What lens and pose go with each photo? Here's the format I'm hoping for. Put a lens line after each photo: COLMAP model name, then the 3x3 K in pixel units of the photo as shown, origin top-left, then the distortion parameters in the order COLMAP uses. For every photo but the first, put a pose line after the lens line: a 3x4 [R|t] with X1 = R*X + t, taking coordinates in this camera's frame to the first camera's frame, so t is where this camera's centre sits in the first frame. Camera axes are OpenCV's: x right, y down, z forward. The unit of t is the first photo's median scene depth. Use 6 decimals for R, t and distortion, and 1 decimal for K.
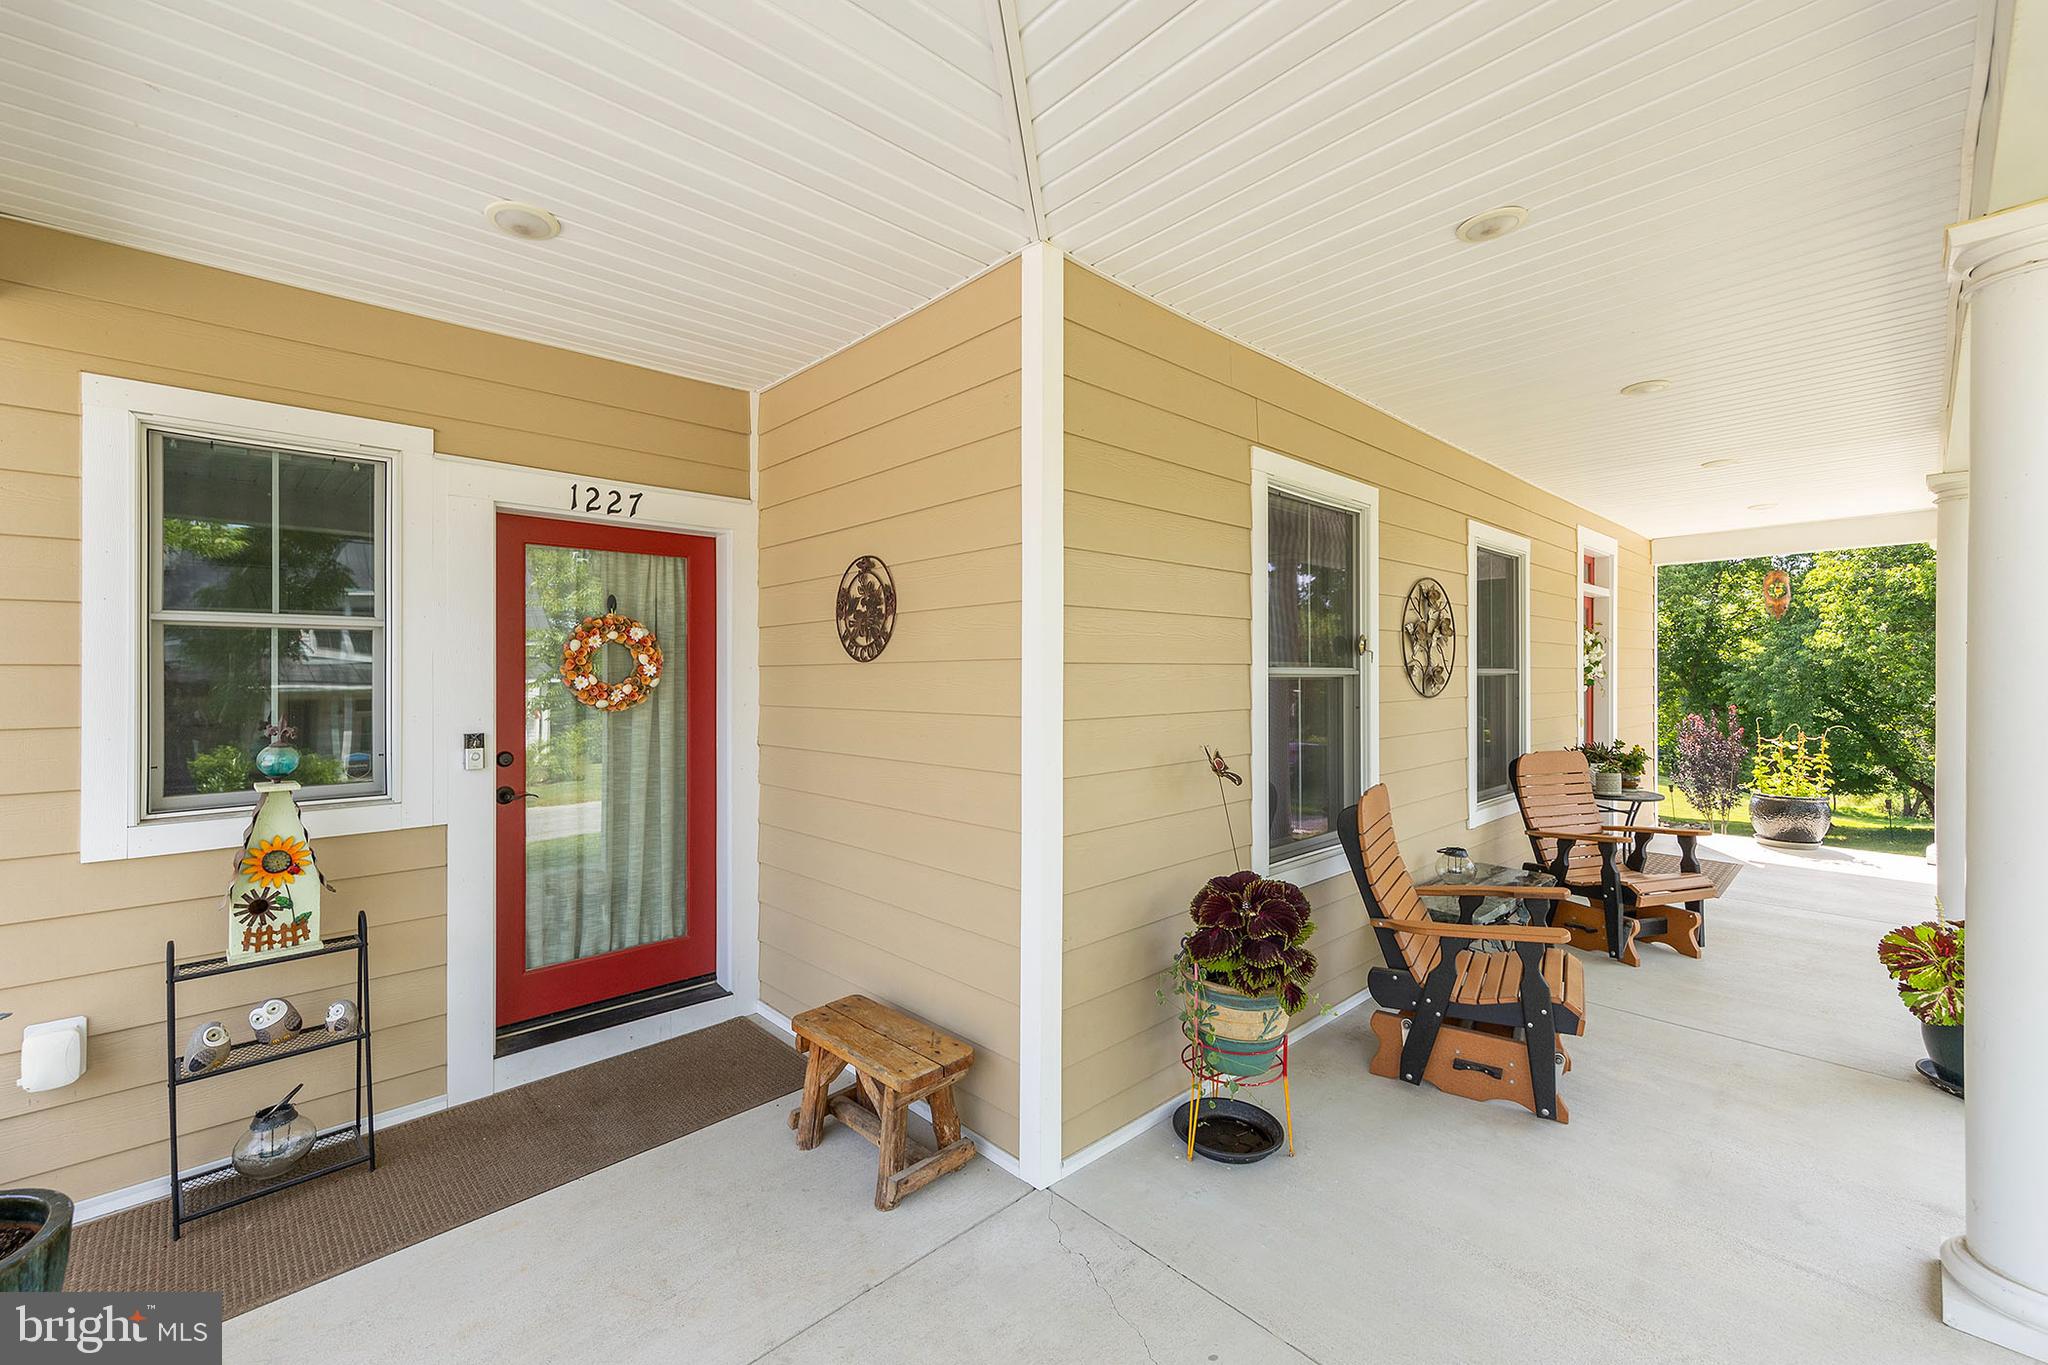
lens RADIAL K [[827.5, 0, 1024.0], [0, 827.5, 682.5], [0, 0, 1]] dist [0.000728, -0.000306]
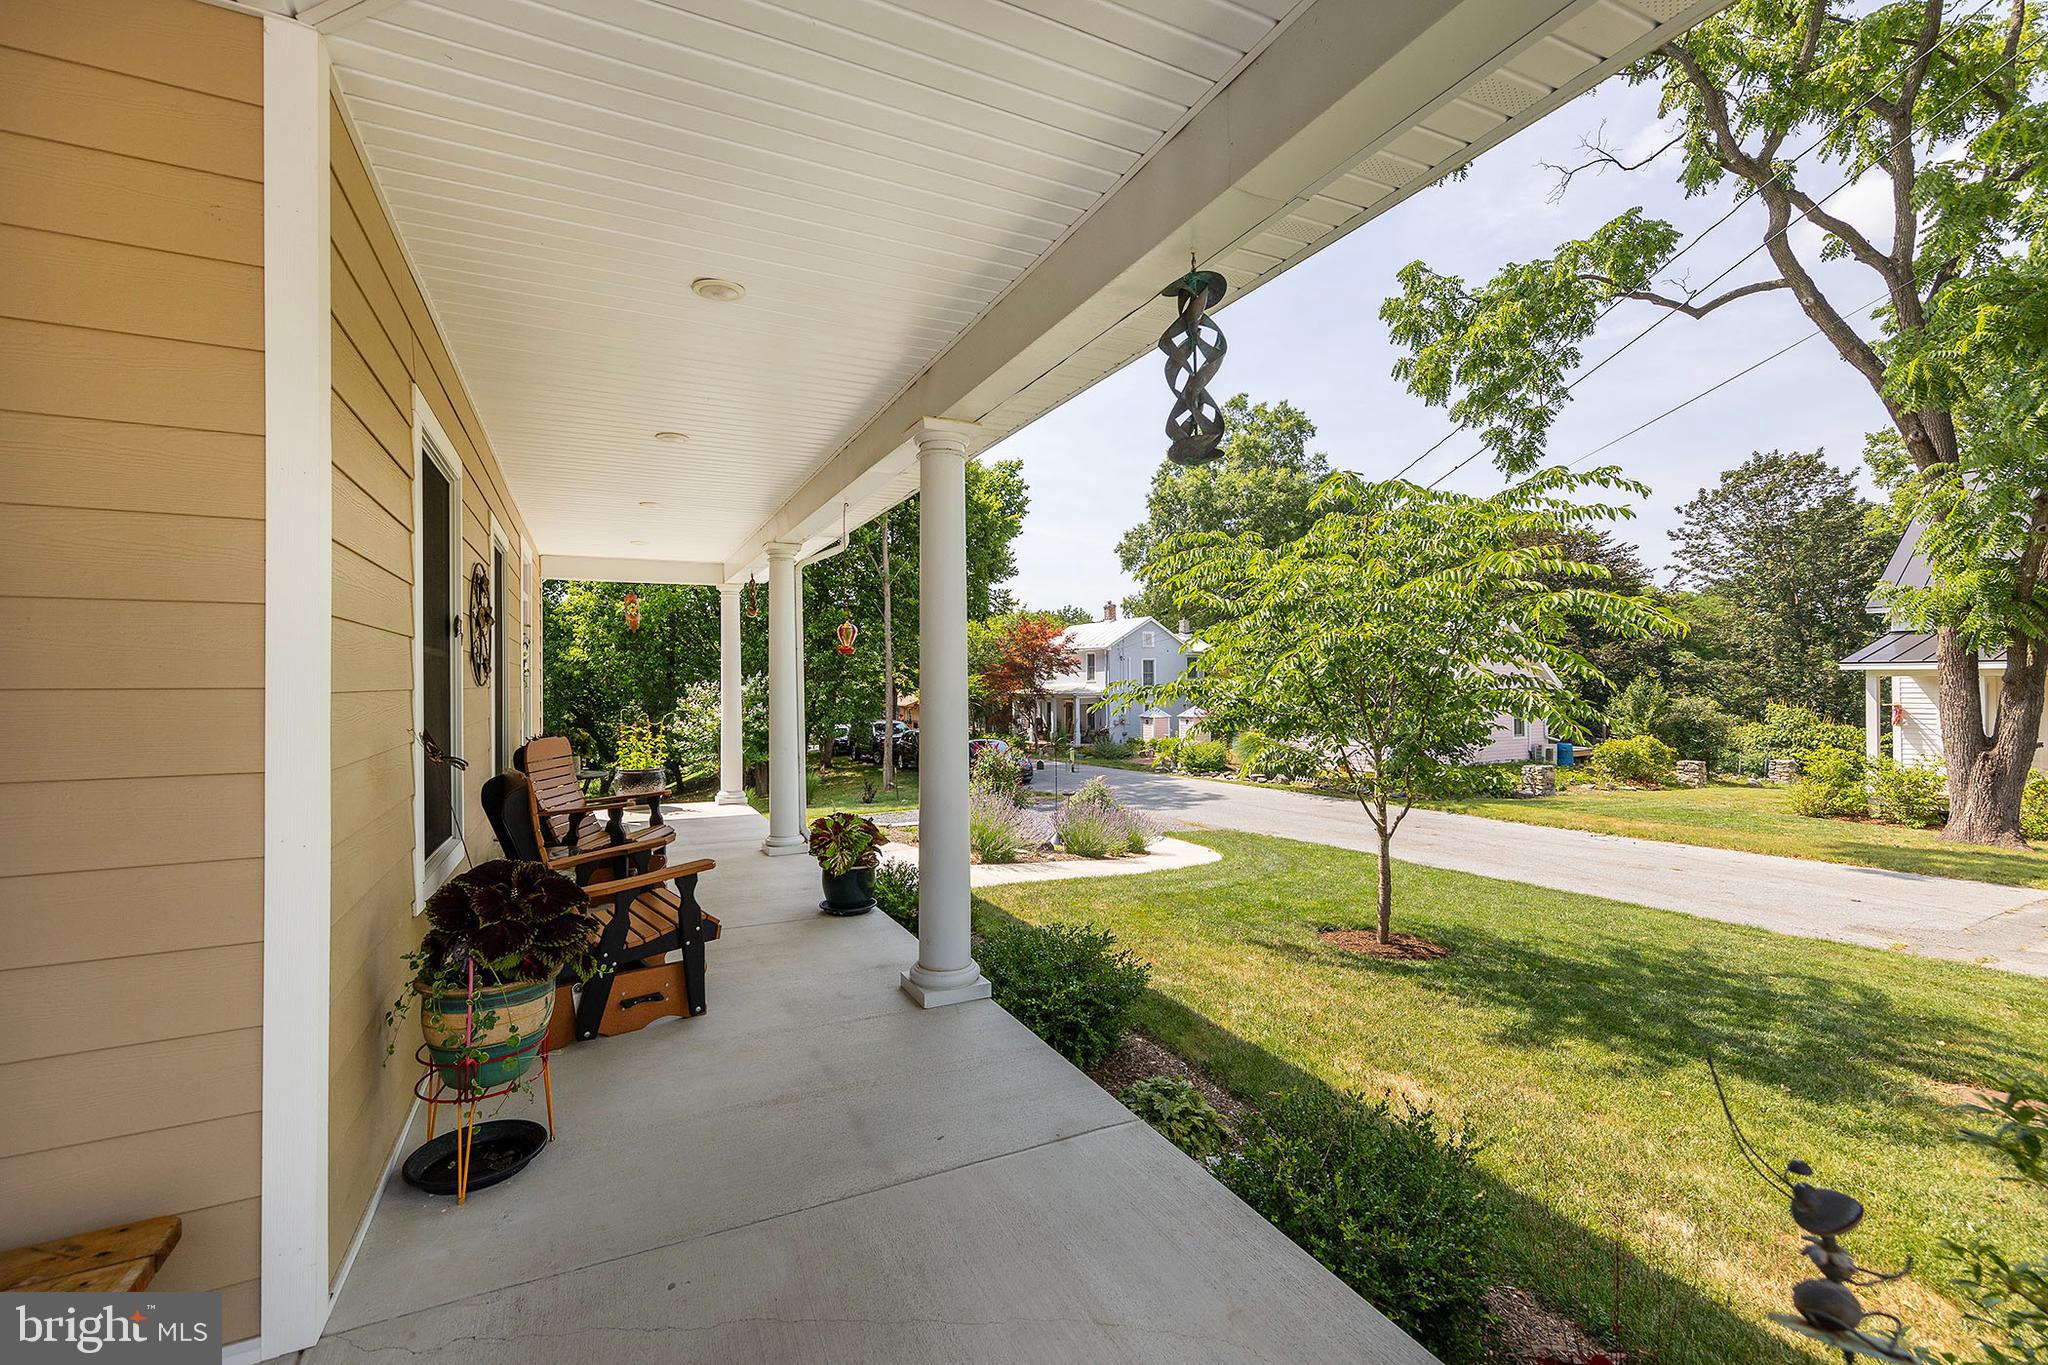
lens RADIAL K [[827.5, 0, 1024.0], [0, 827.5, 682.5], [0, 0, 1]] dist [0.000728, -0.000306]
pose [[0.290495, 0.003846, 0.956869, -0.346560], [0.006037, 0.999965, -0.005852, 0.034741], [-0.956857, 0.007477, 0.290462, 0.144957]]
